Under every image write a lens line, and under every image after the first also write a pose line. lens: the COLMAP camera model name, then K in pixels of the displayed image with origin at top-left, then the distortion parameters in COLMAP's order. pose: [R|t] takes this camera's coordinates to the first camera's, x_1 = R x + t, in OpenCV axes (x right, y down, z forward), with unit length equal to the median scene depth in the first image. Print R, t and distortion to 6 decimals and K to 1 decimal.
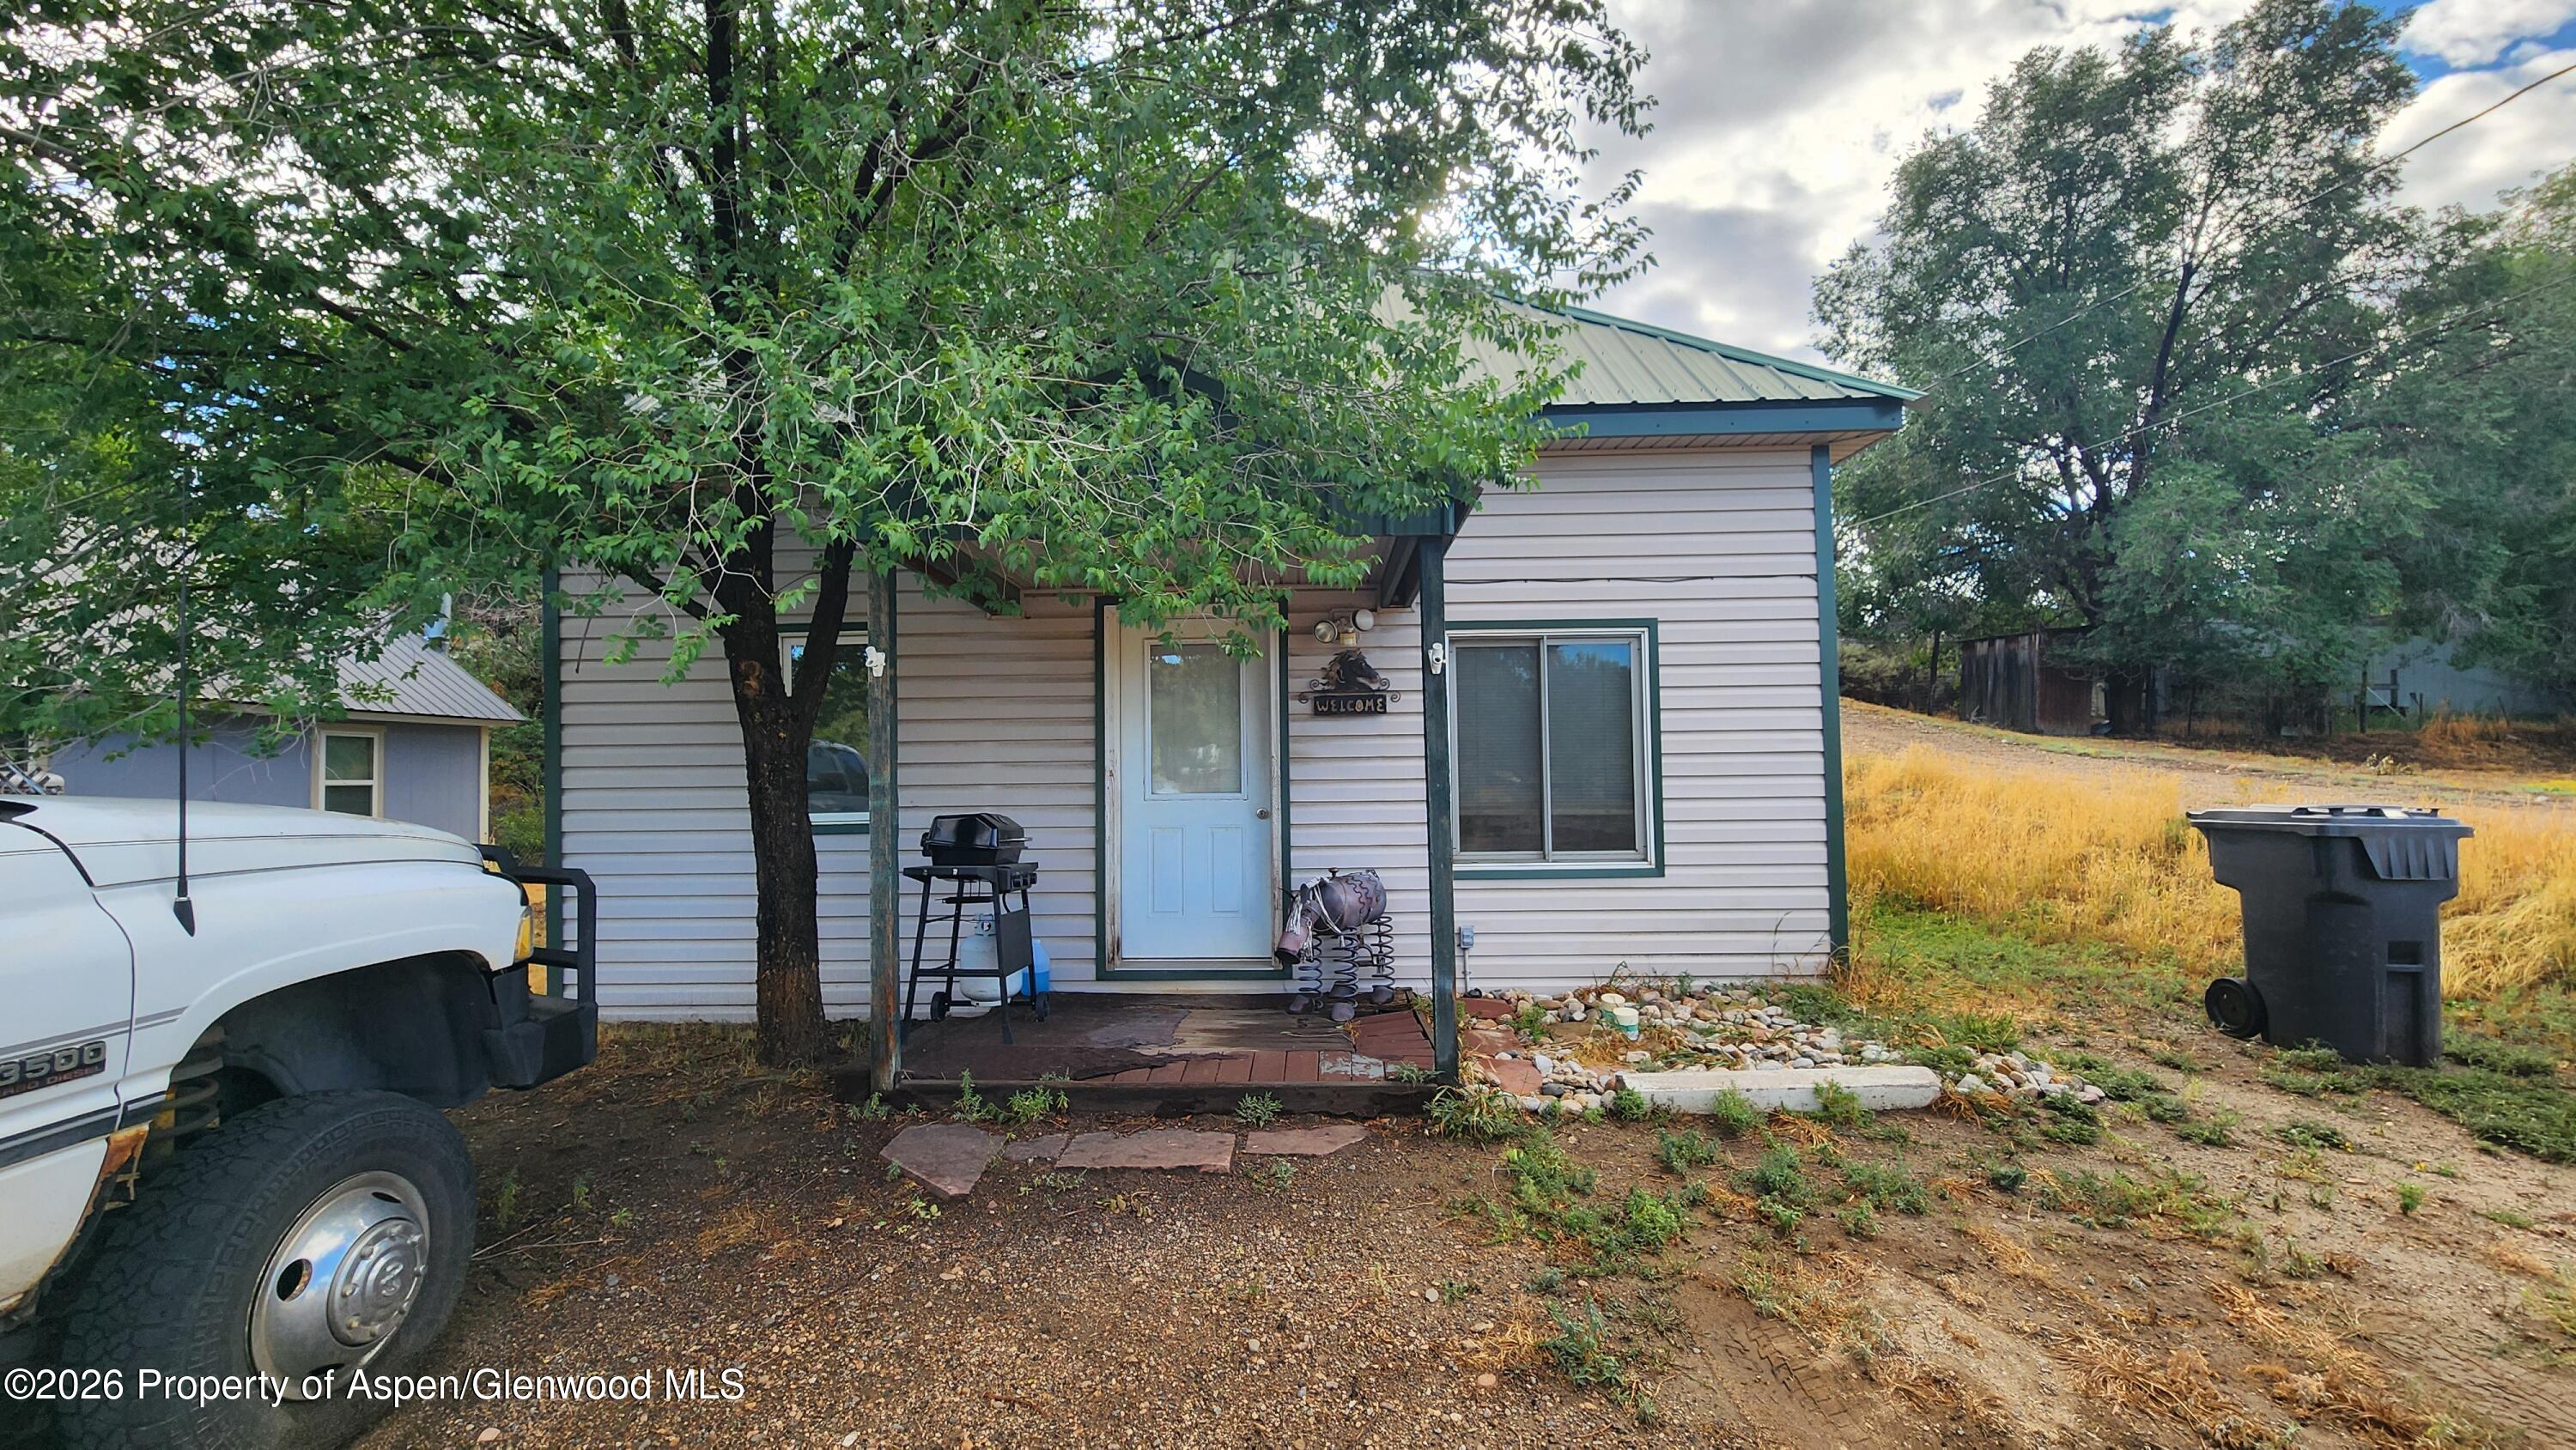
lens RADIAL K [[1064.1, 0, 1281.1], [0, 1064.1, 736.3], [0, 0, 1]] dist [0.001467, 0.000042]
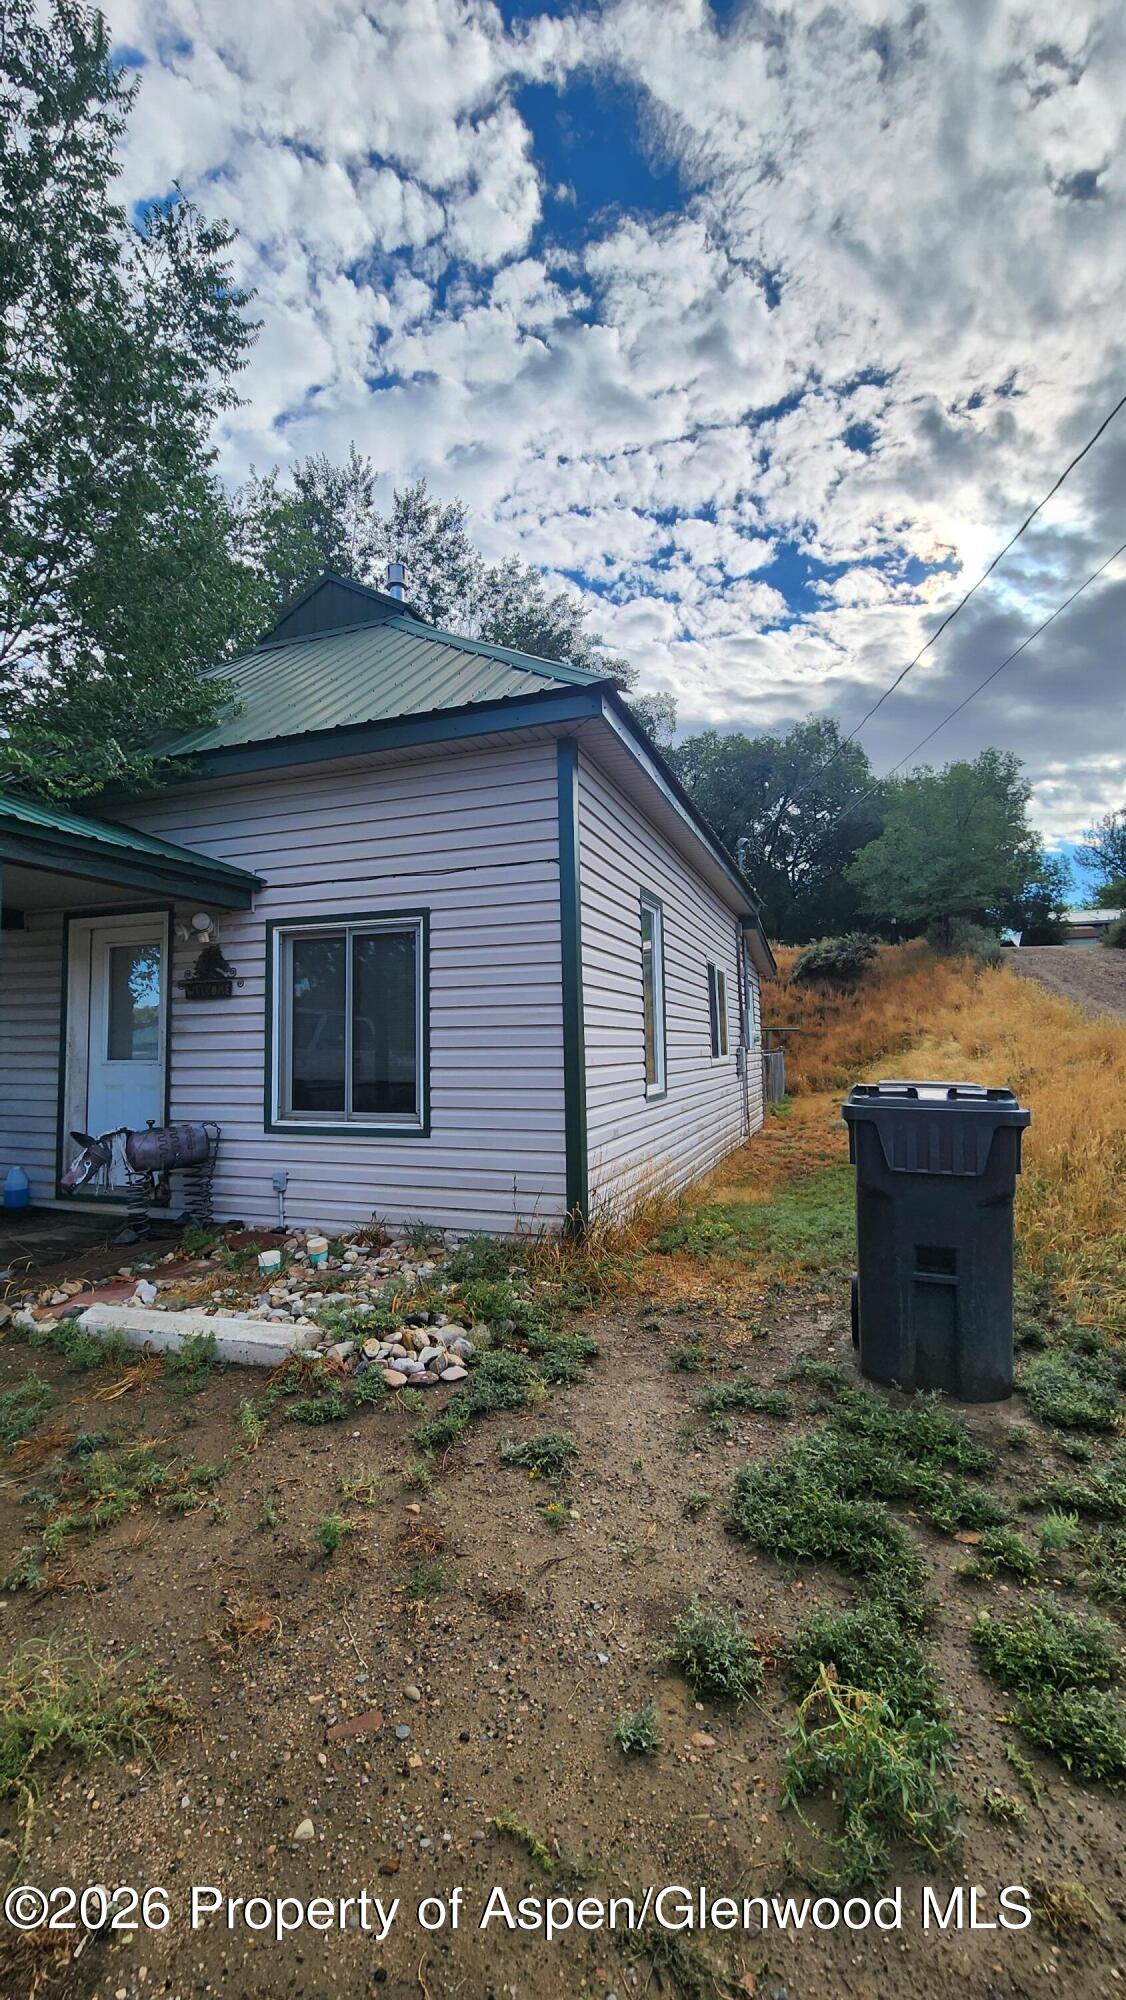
lens RADIAL K [[826.3, 0, 563.0], [0, 826.3, 1000.0], [0, 0, 1]] dist [0.001467, 0.000042]
pose [[0.945010, -0.016477, -0.326627, 0.773853], [0.010815, 0.999758, -0.019144, 0.005311], [0.326863, 0.014559, 0.944960, 0.219825]]
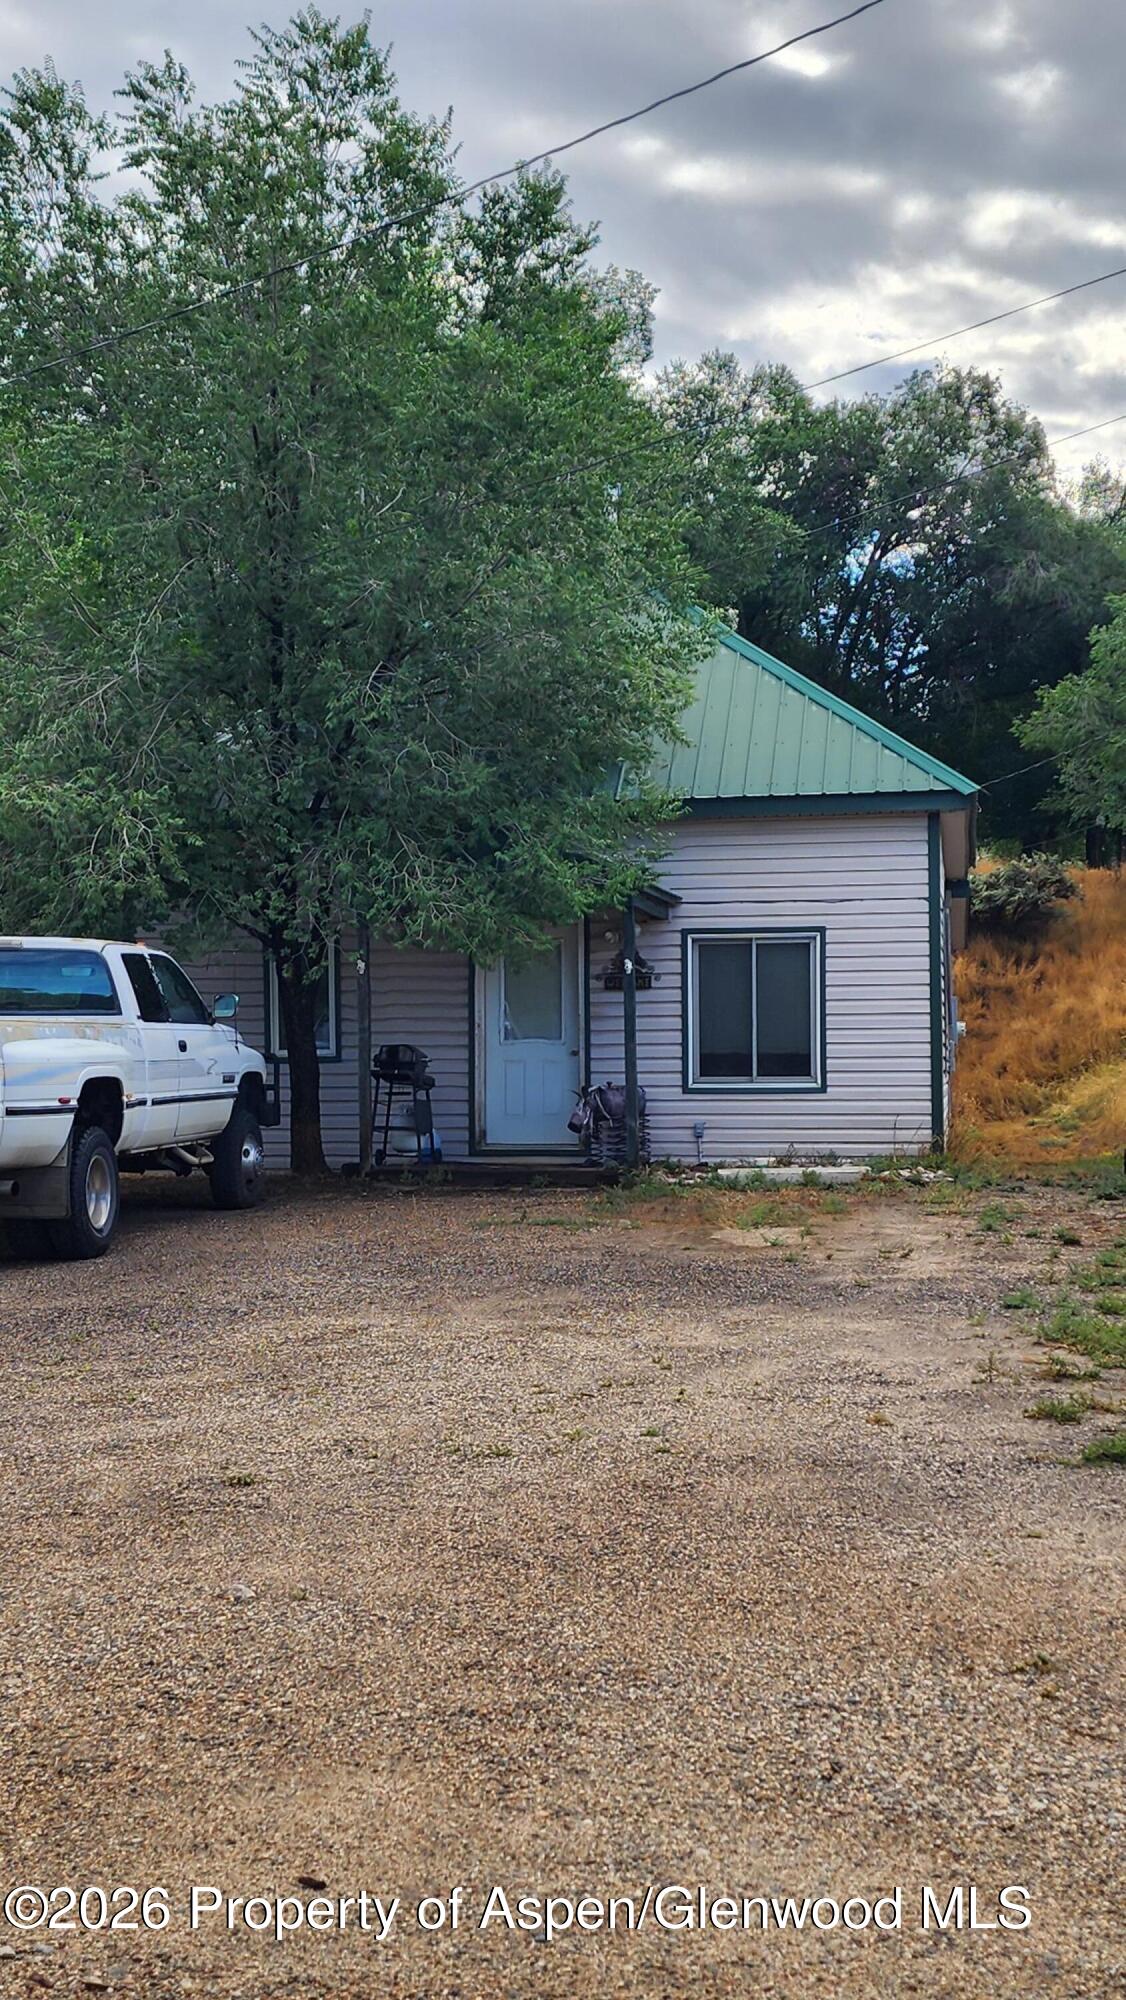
lens RADIAL K [[2412.9, 0, 563.7], [0, 2412.9, 1082.1], [0, 0, 1]] dist [0.149351, -0.018747]
pose [[0.988488, 0.007103, -0.151130, 0.510996], [-0.001120, 0.999214, 0.039635, -0.023726], [0.151292, -0.039010, 0.987719, -2.543545]]
